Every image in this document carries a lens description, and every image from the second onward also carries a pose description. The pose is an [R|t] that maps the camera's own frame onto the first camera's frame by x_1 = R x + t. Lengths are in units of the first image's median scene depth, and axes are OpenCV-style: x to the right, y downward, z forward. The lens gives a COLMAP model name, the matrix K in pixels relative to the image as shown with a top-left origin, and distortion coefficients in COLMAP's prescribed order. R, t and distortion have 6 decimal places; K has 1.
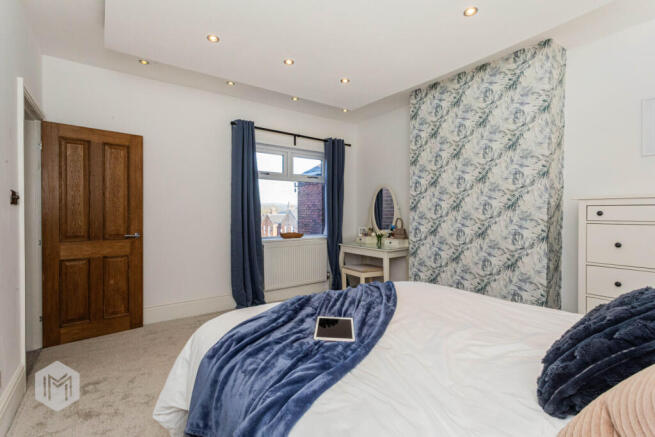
lens RADIAL K [[314.2, 0, 328.1], [0, 314.2, 218.2], [0, 0, 1]] dist [0.002759, 0.000447]
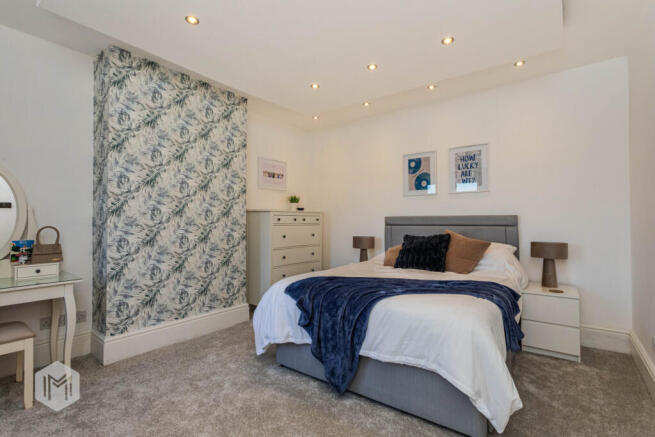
lens RADIAL K [[314.2, 0, 328.2], [0, 314.2, 216.6], [0, 0, 1]] dist [0.002759, 0.000447]
pose [[-0.302625, 0.007623, 0.953079, -0.638489], [0.009112, 0.999945, -0.005105, -0.014585], [-0.953066, 0.007139, -0.302678, 0.885614]]
